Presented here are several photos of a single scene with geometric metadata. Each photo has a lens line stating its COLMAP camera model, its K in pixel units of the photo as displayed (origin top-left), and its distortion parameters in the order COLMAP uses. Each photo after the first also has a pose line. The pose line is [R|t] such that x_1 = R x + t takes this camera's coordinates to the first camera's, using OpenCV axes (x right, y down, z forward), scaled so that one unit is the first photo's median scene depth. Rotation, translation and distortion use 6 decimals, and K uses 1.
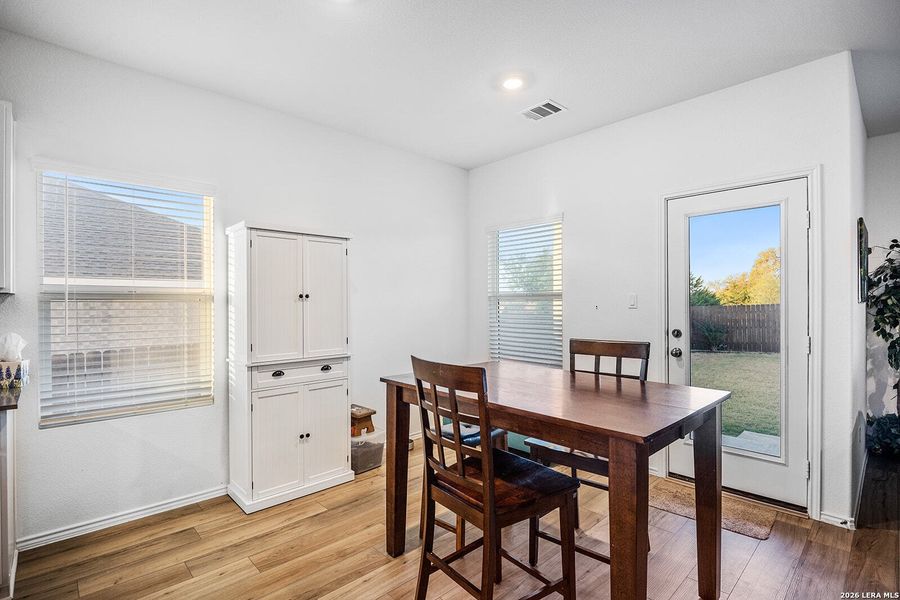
lens RADIAL K [[439.8, 0, 444.1], [0, 439.8, 301.0], [0, 0, 1]] dist [-0.003035, -0.002203]
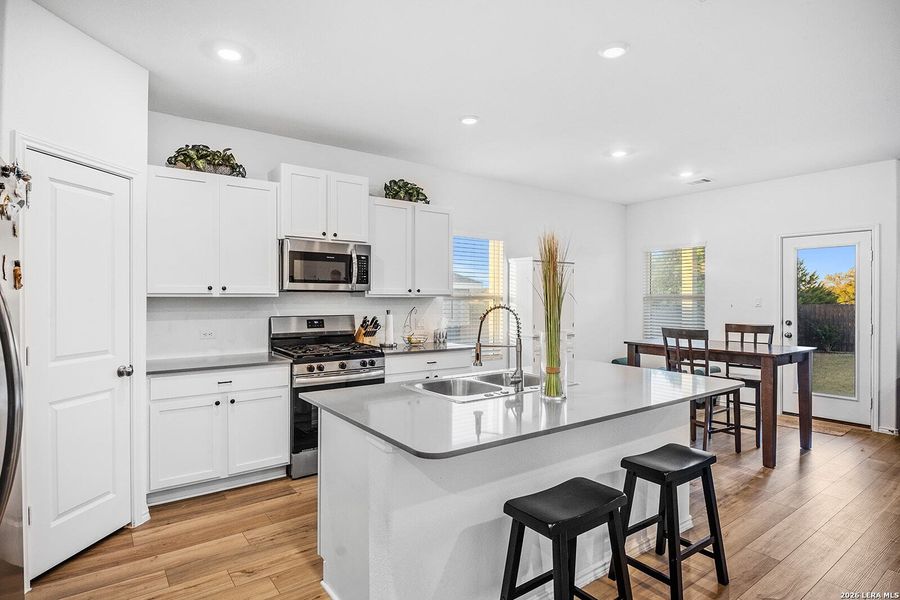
lens RADIAL K [[484.7, 0, 444.4], [0, 484.7, 295.8], [0, 0, 1]] dist [-0.003491, -0.005874]
pose [[0.991764, 0.005867, -0.127947, -0.567996], [-0.005865, 0.999983, 0.000391, -0.020776], [0.127948, 0.000363, 0.991781, -1.051761]]
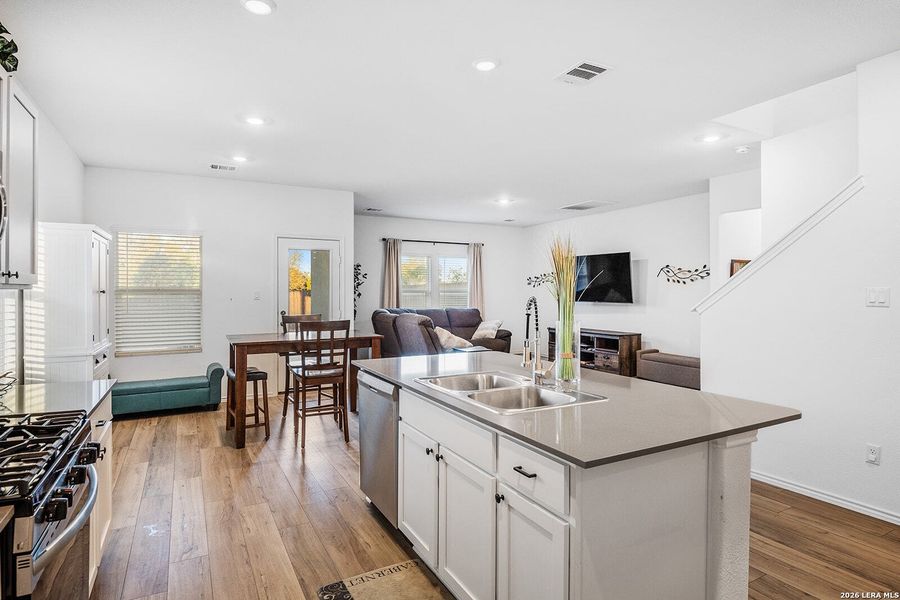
lens RADIAL K [[484.7, 0, 450.0], [0, 484.7, 296.0], [0, 0, 1]] dist [-0.003491, -0.005874]
pose [[0.257801, -0.003877, 0.966190, -1.441821], [-0.003134, 0.999983, 0.004849, -0.009184], [-0.966193, -0.004278, 0.257784, -0.199420]]
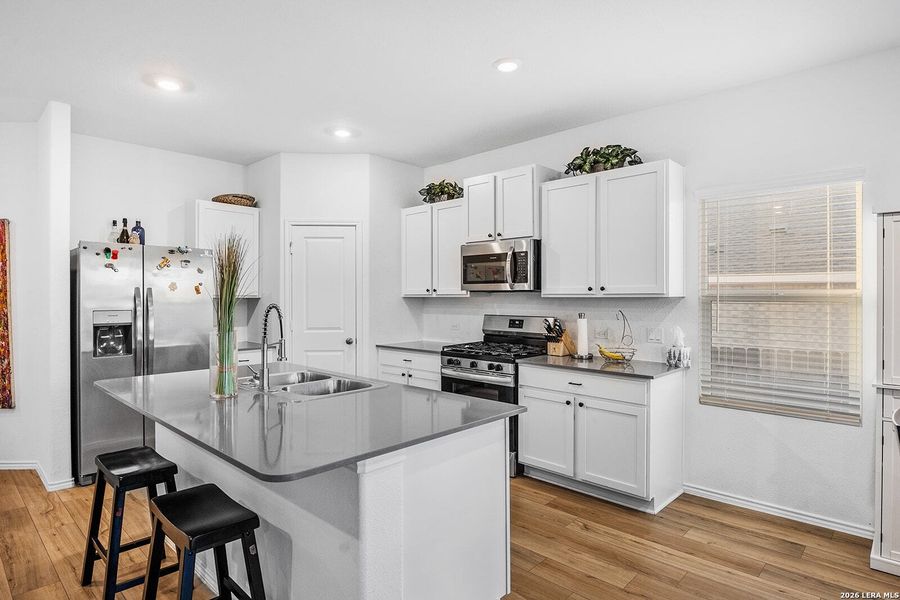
lens RADIAL K [[484.7, 0, 429.1], [0, 484.7, 294.8], [0, 0, 1]] dist [-0.003491, -0.005874]
pose [[0.041130, -0.000360, -0.999154, 0.410138], [0.001084, 0.999999, -0.000315, -0.020982], [0.999153, -0.001070, 0.041130, 0.150206]]
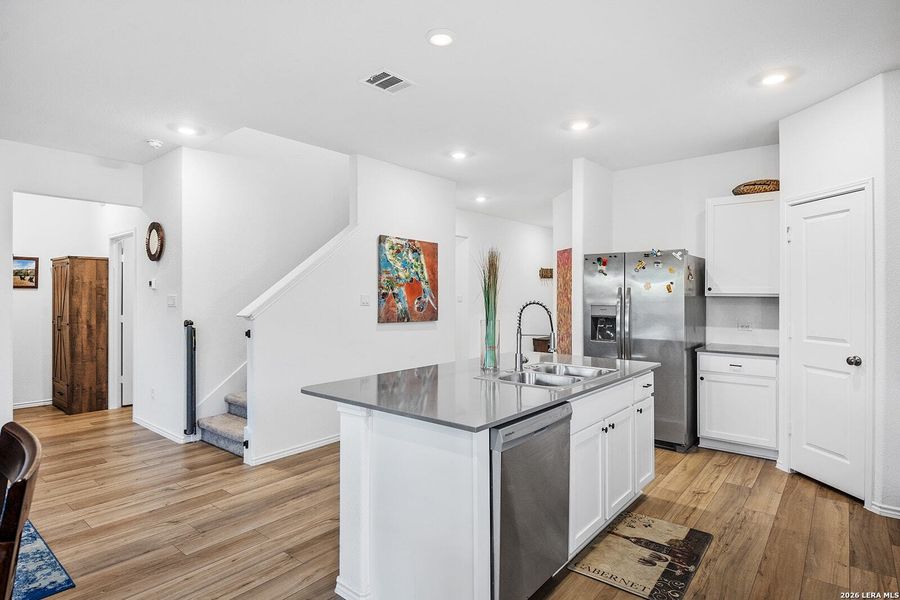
lens RADIAL K [[484.7, 0, 454.4], [0, 484.7, 298.5], [0, 0, 1]] dist [-0.003491, -0.005874]
pose [[-0.991311, 0.004036, -0.131475, -0.238860], [0.003130, 0.999970, 0.007097, -0.019143], [0.131500, 0.006624, -0.991294, 1.011344]]
